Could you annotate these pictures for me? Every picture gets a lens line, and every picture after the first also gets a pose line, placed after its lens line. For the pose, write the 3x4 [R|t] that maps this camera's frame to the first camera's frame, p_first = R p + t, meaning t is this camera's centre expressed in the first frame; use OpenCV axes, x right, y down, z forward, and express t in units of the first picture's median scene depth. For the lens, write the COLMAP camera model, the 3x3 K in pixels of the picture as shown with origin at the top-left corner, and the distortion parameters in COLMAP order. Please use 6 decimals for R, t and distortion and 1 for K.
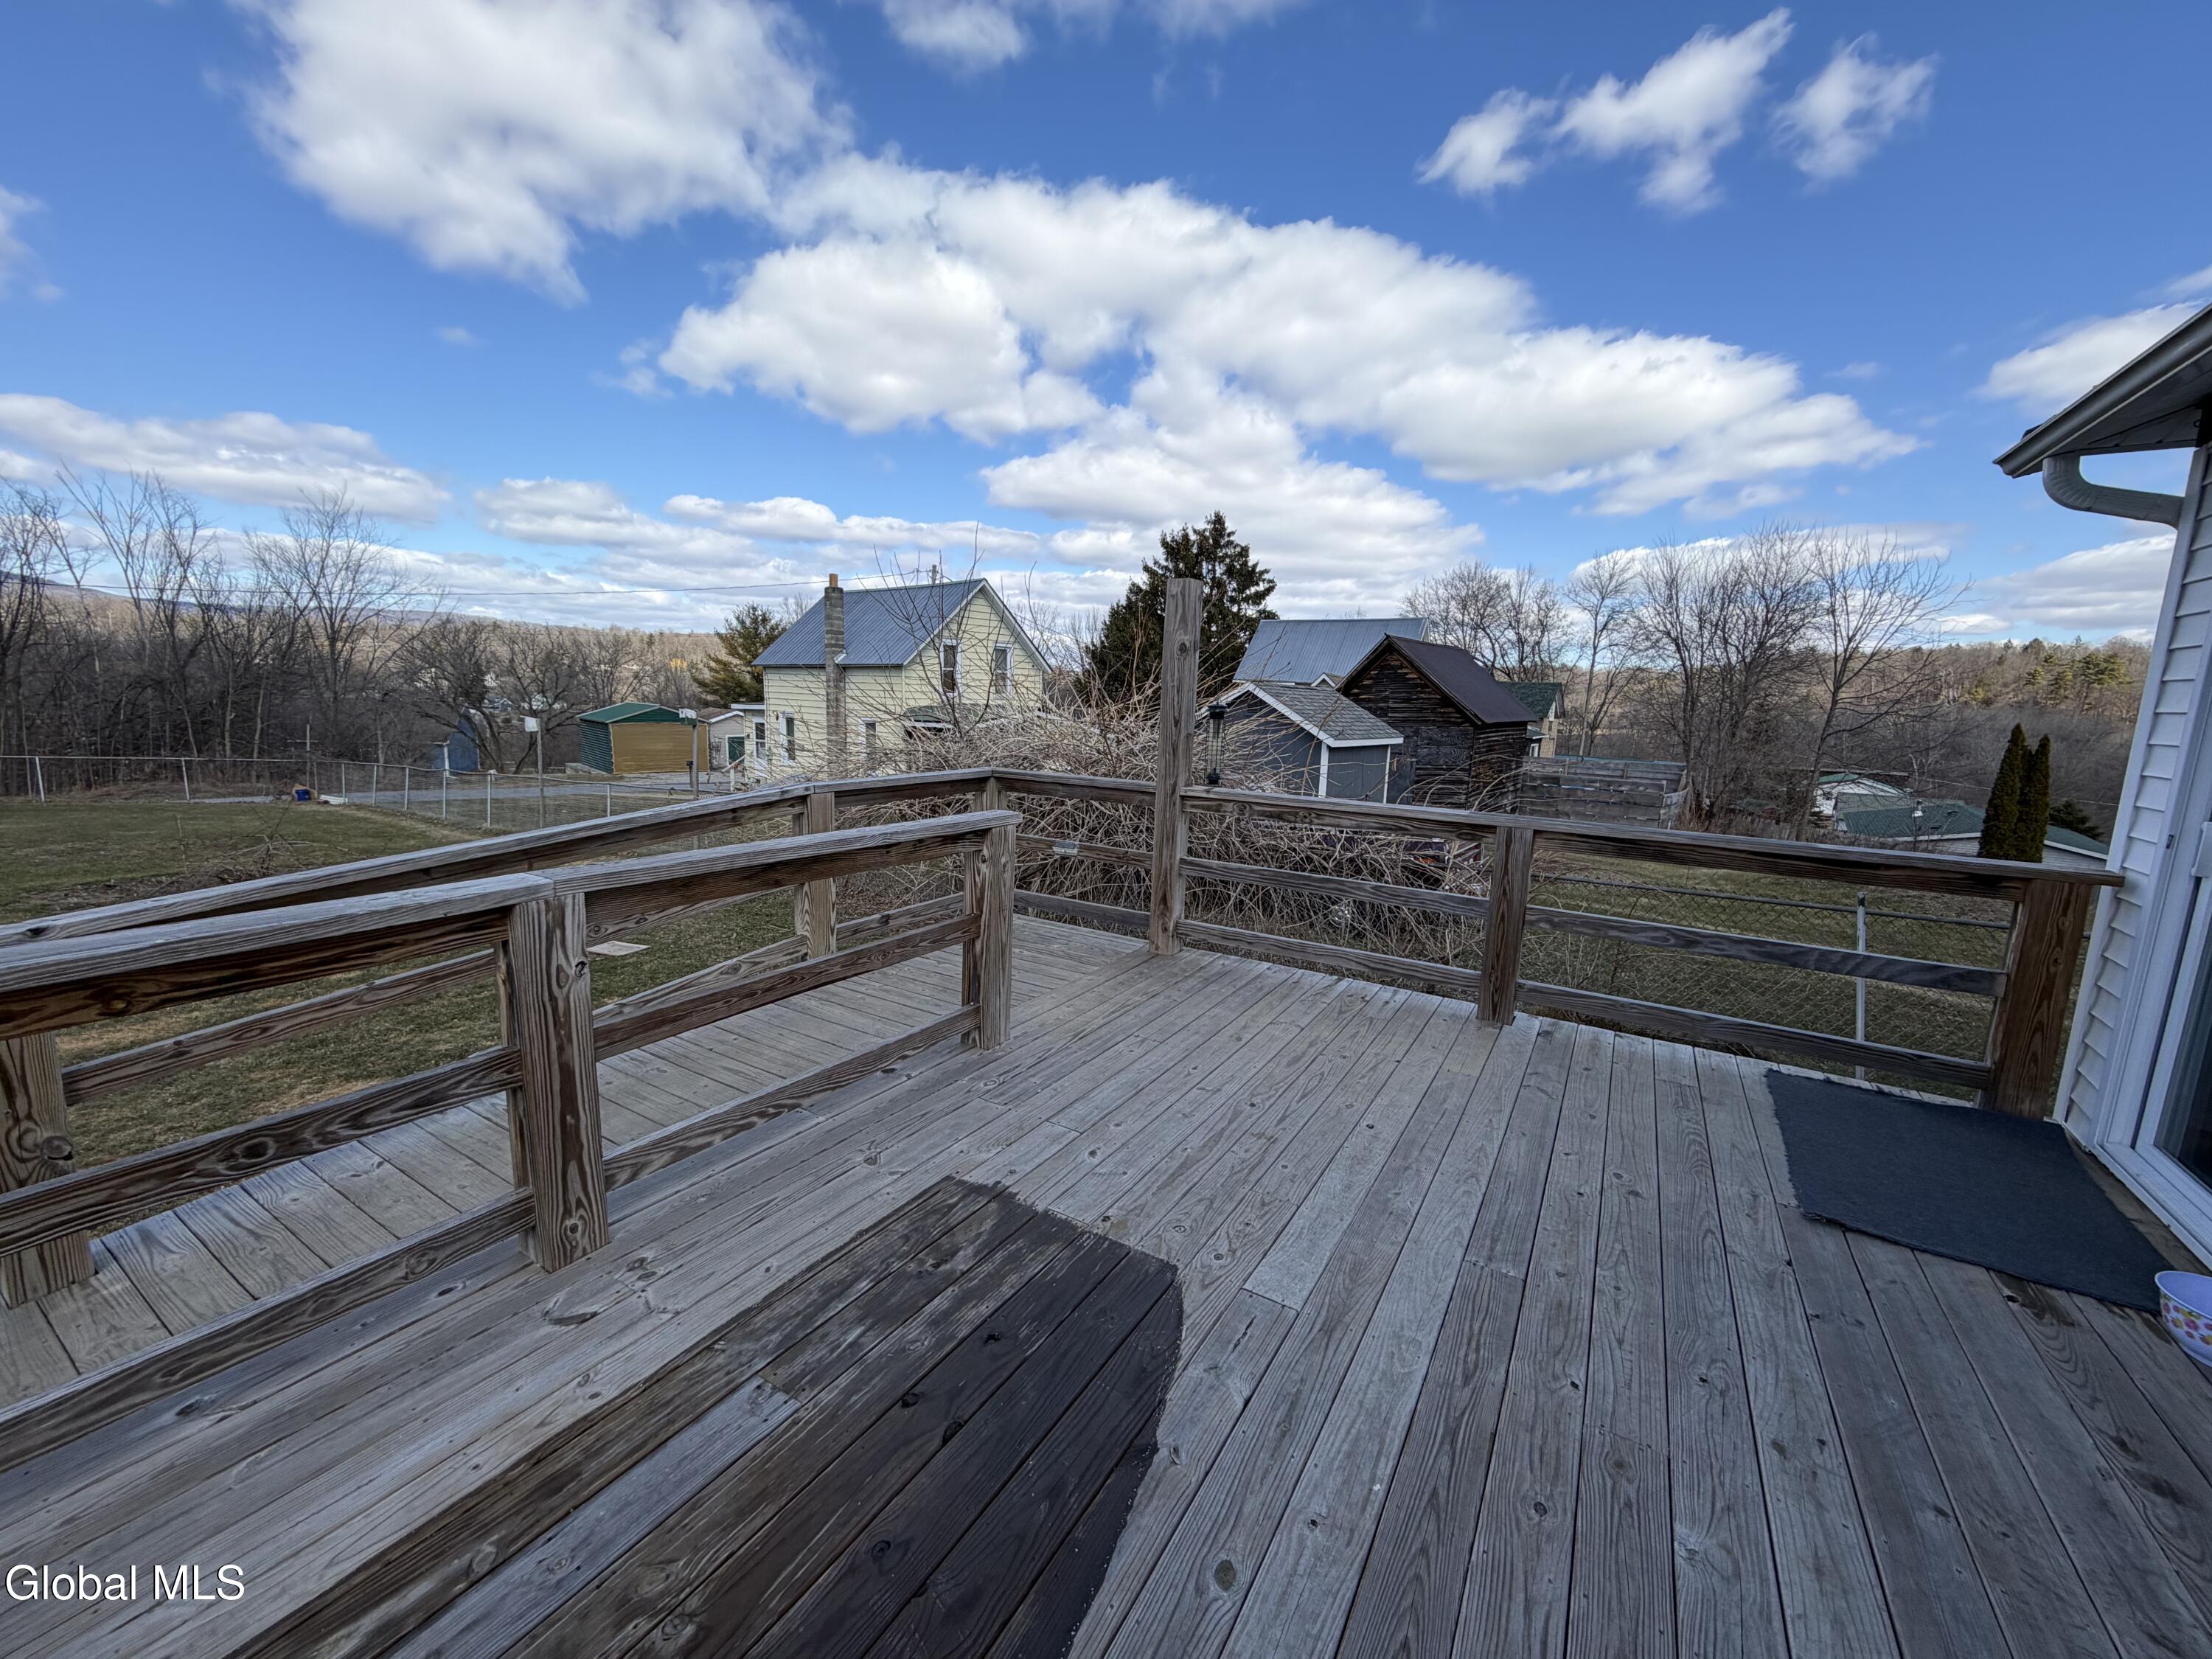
lens RADIAL K [[878.0, 0, 1098.1], [0, 878.0, 838.7], [0, 0, 1]] dist [-0.001096, 0.000078]
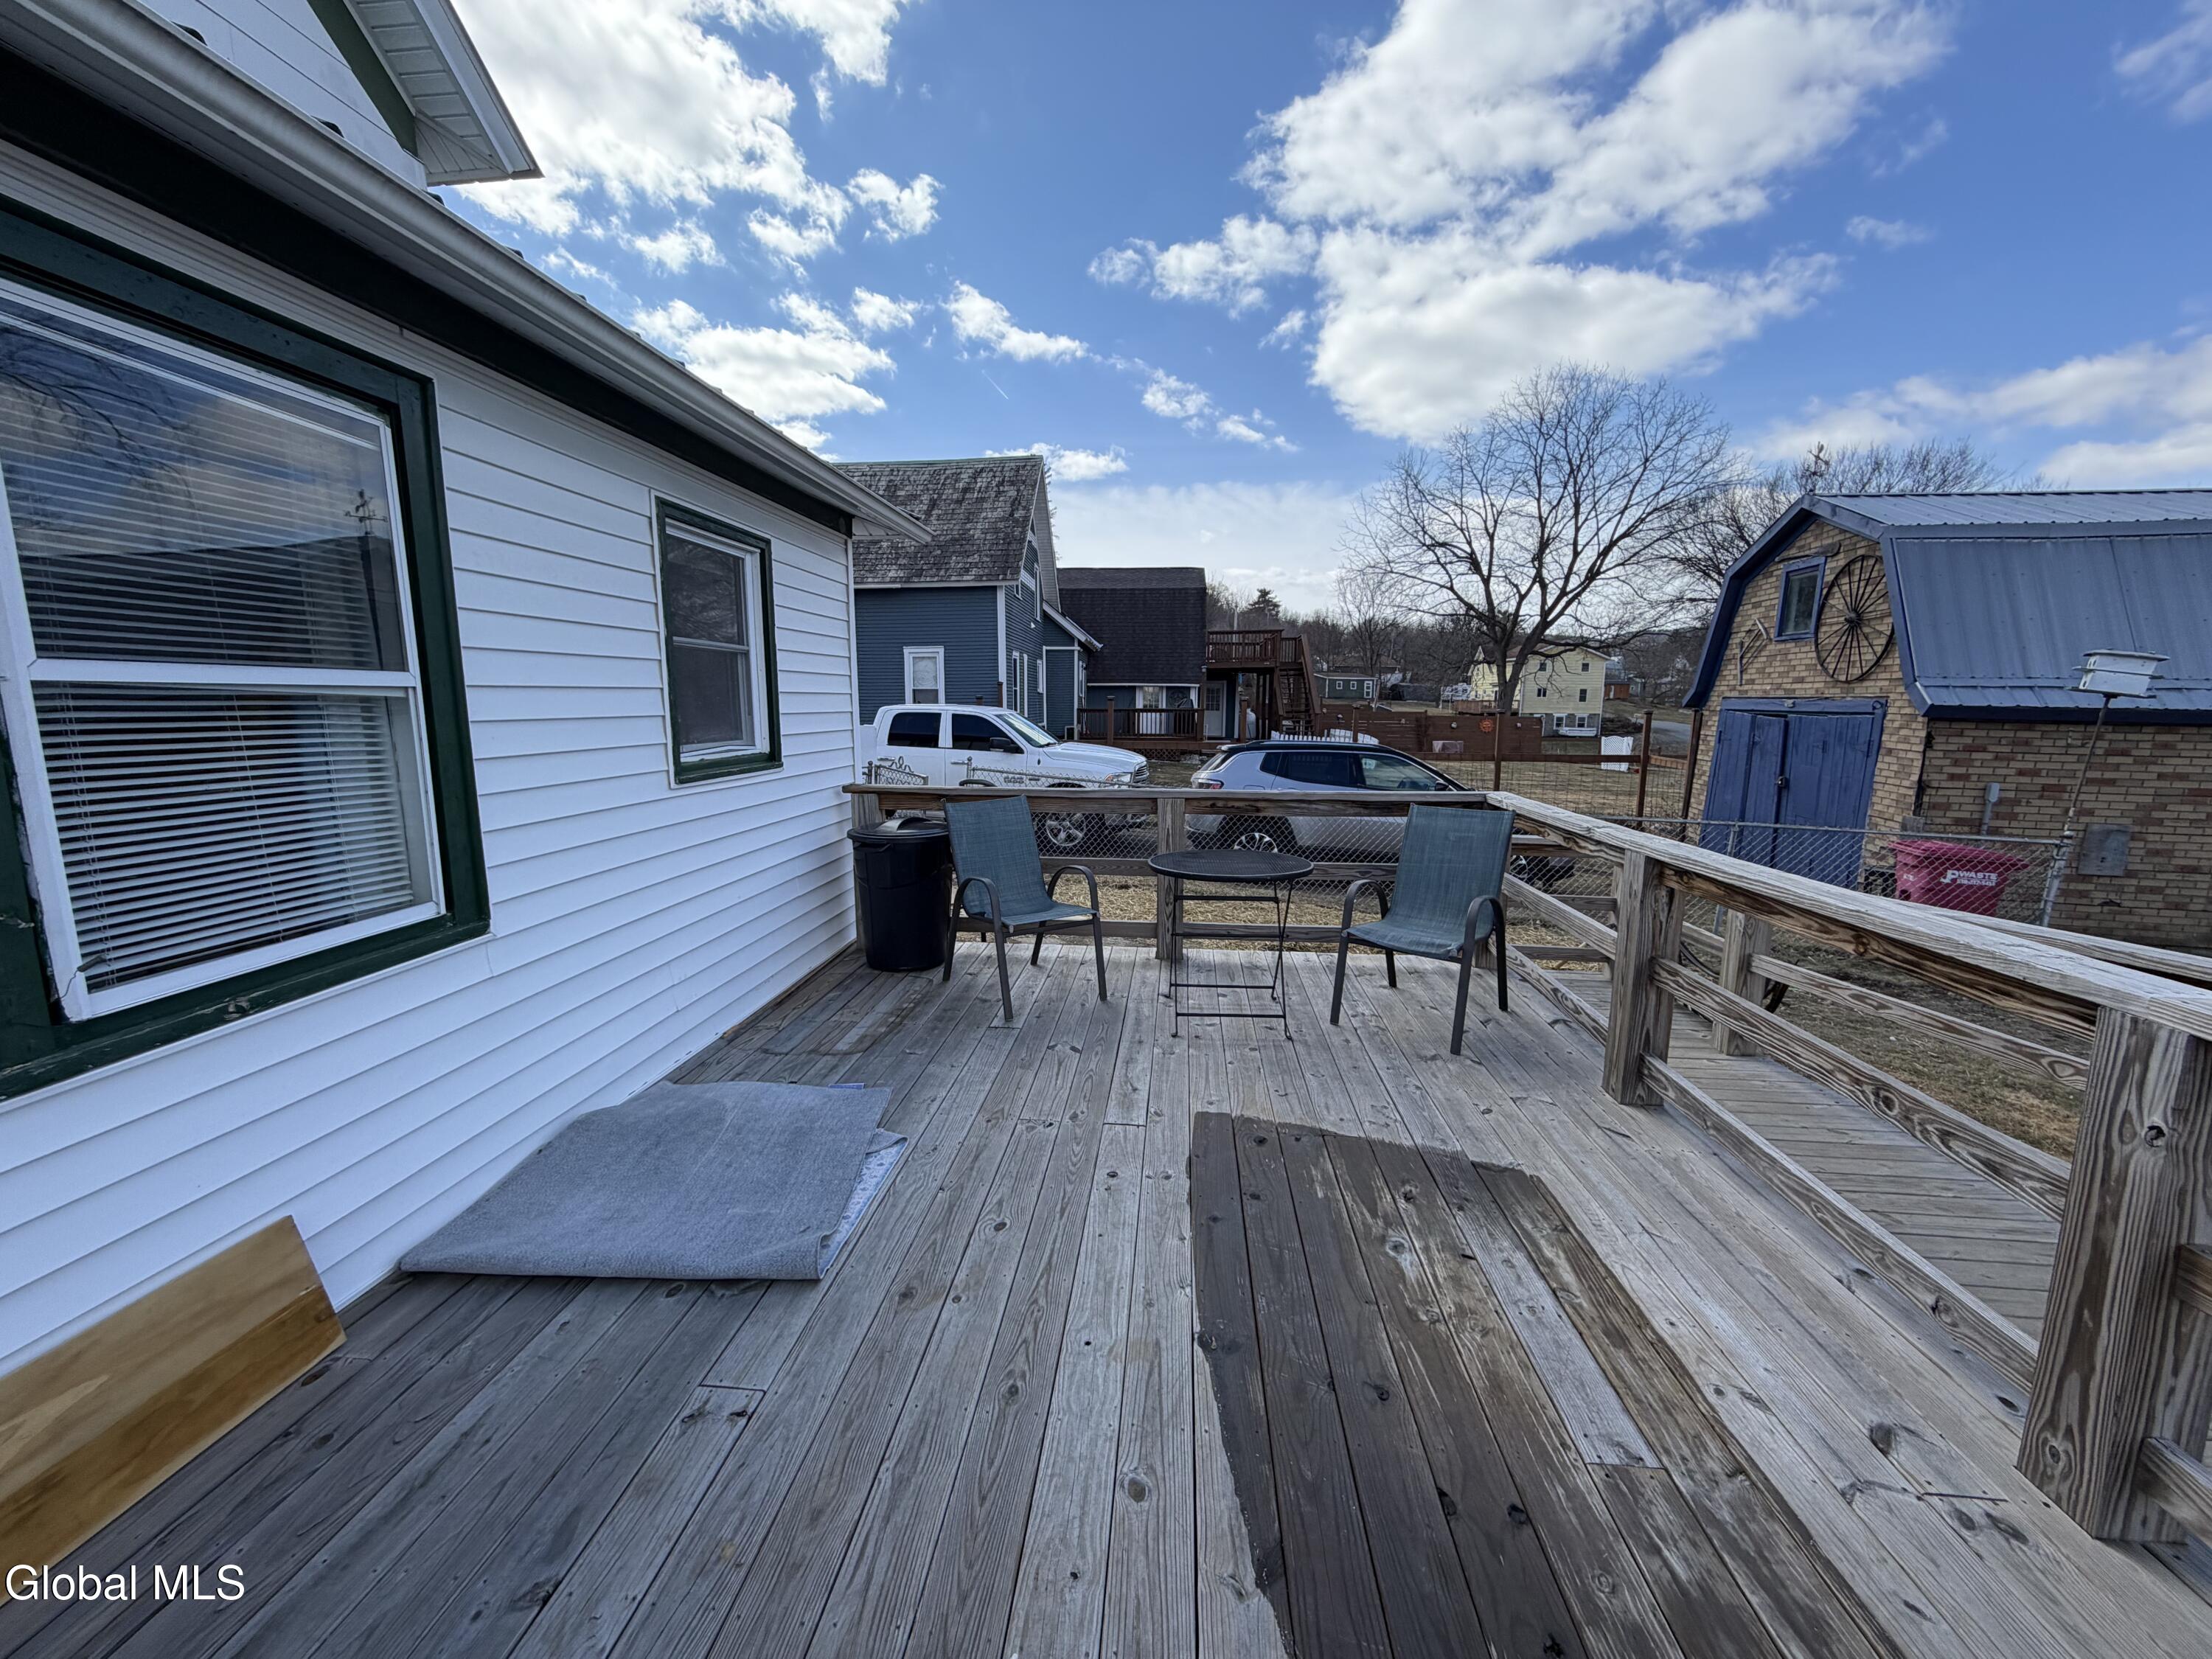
lens RADIAL K [[878.0, 0, 1100.4], [0, 878.0, 826.2], [0, 0, 1]] dist [-0.001096, 0.000078]
pose [[-0.897488, 0.022259, -0.440476, 0.374969], [-0.106332, 0.958344, 0.265084, -0.149078], [0.428028, 0.284747, -0.857736, 0.964780]]
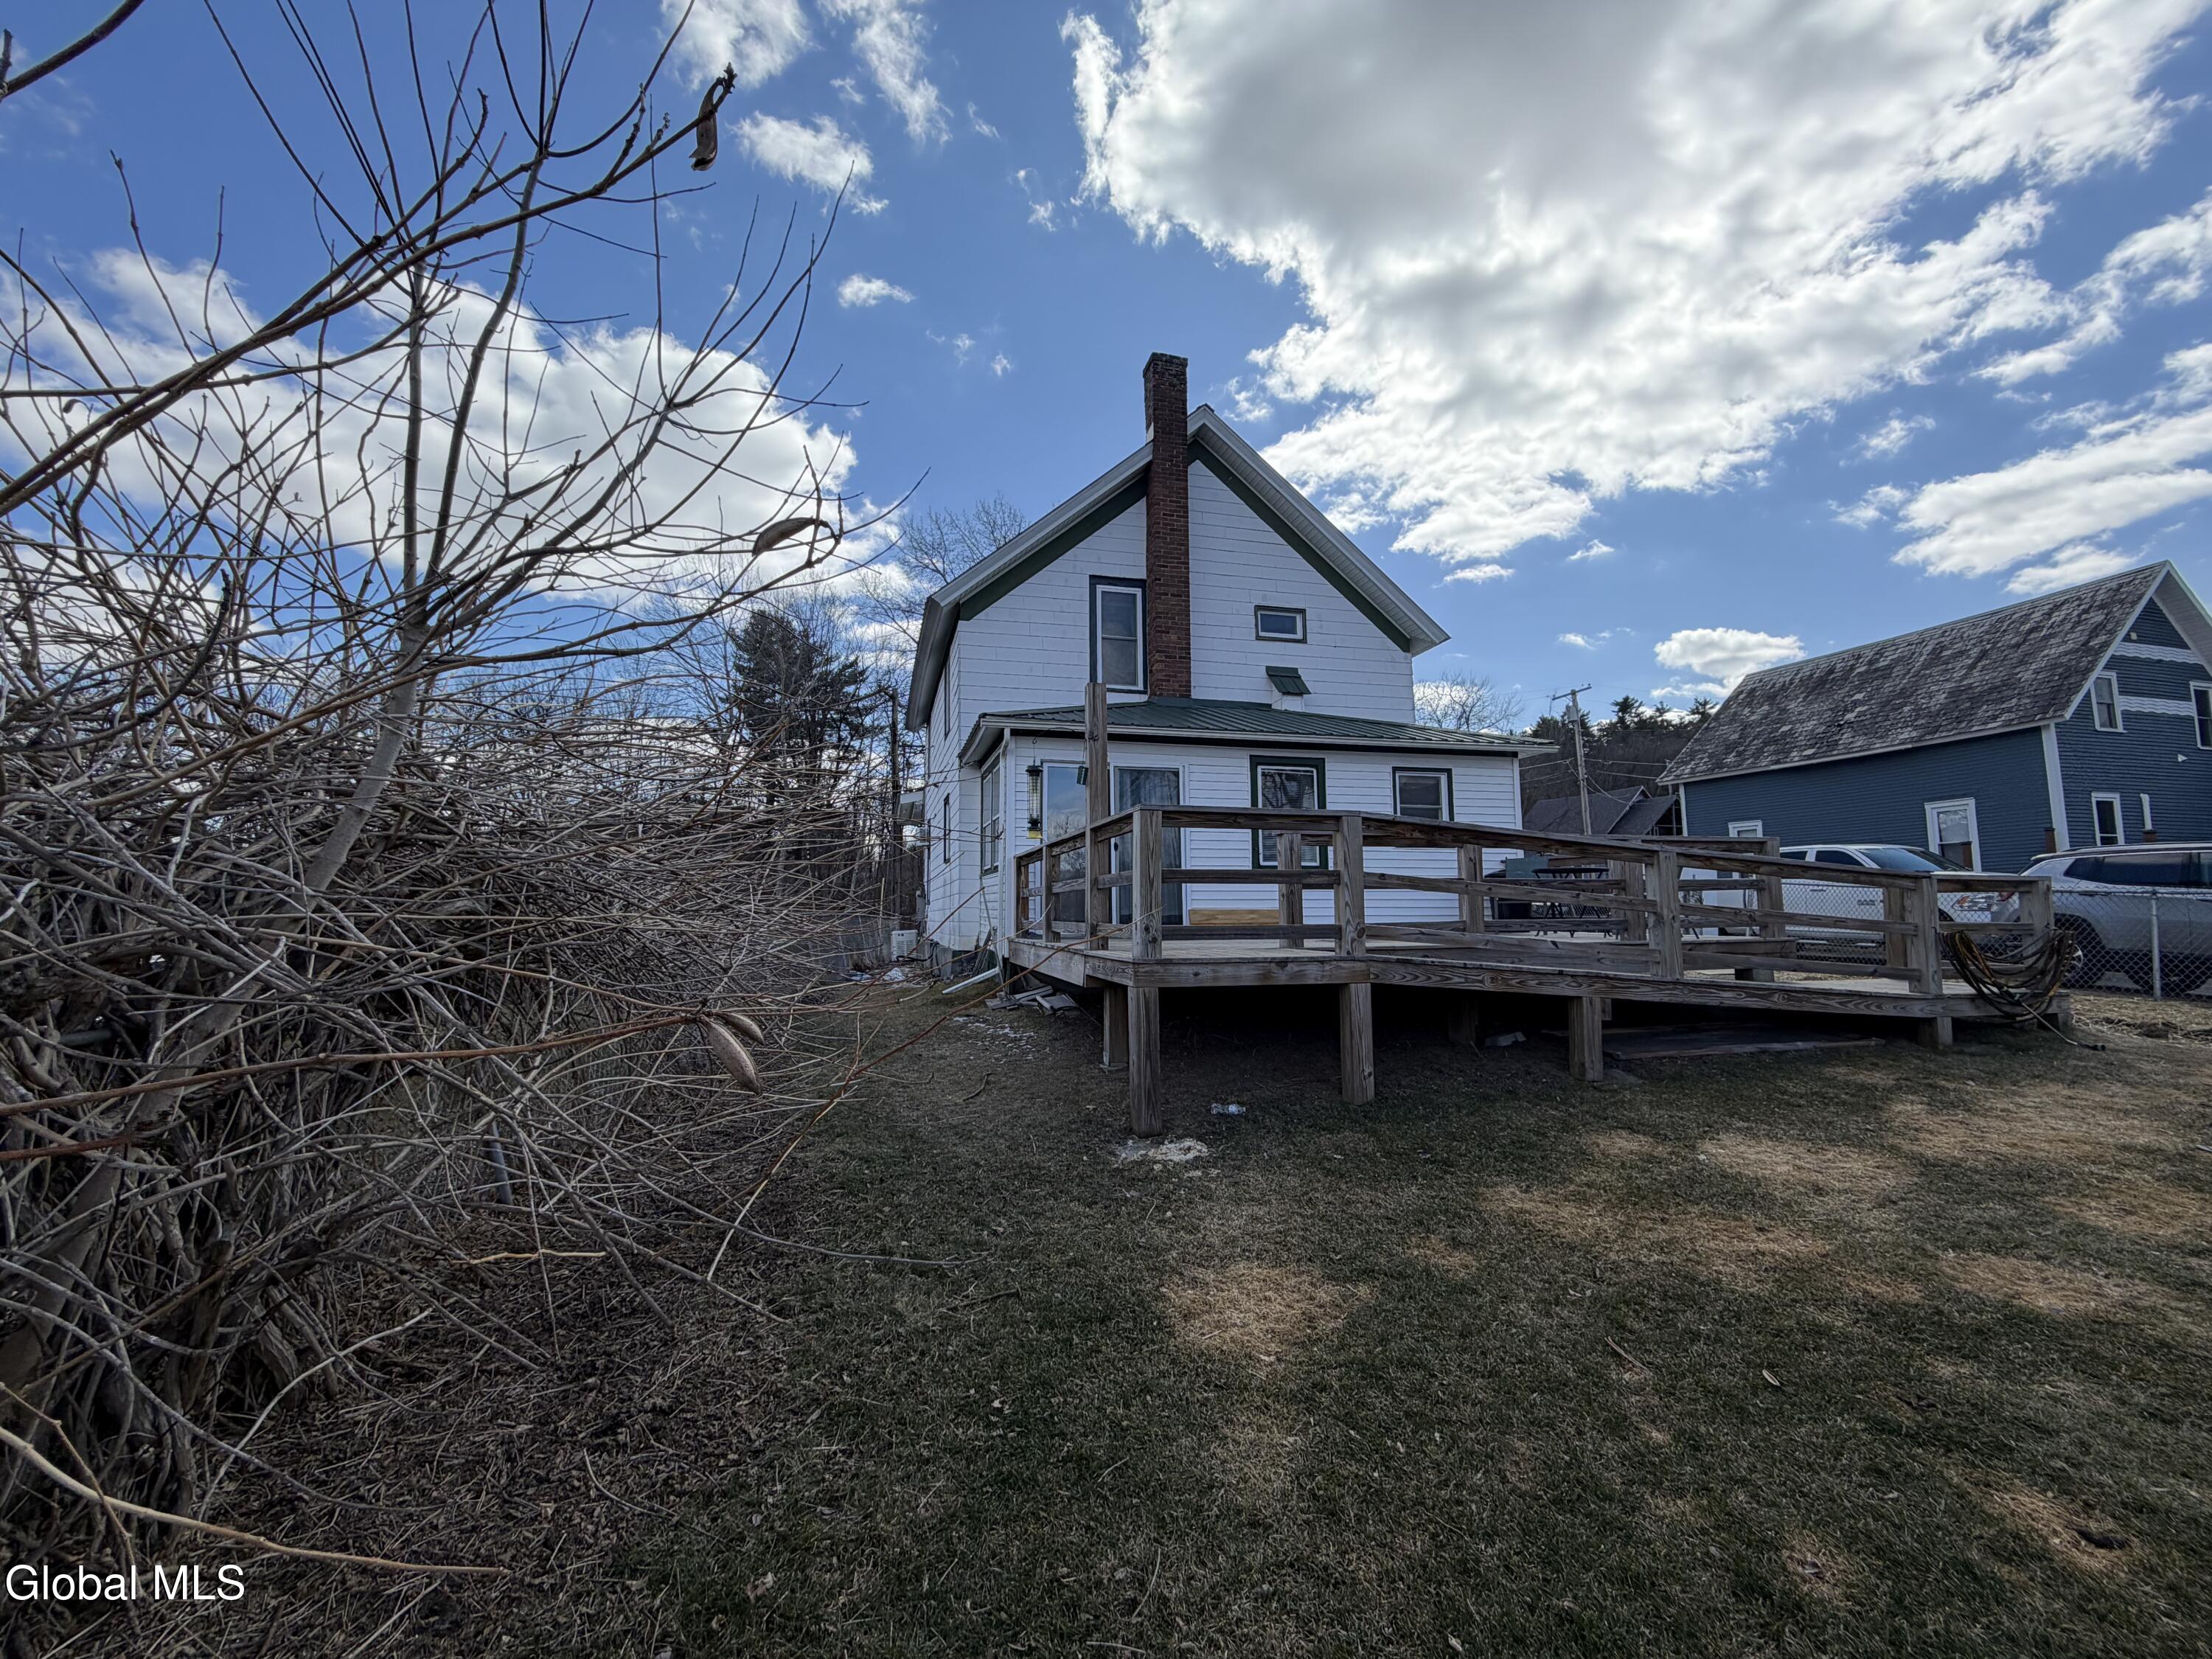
lens RADIAL K [[878.0, 0, 1101.5], [0, 878.0, 839.8], [0, 0, 1]] dist [-0.001096, 0.000078]
pose [[-0.718383, 0.028361, 0.695070, -1.697789], [0.092938, 0.994124, 0.055491, -0.214159], [-0.689412, 0.104462, -0.716798, 3.799673]]
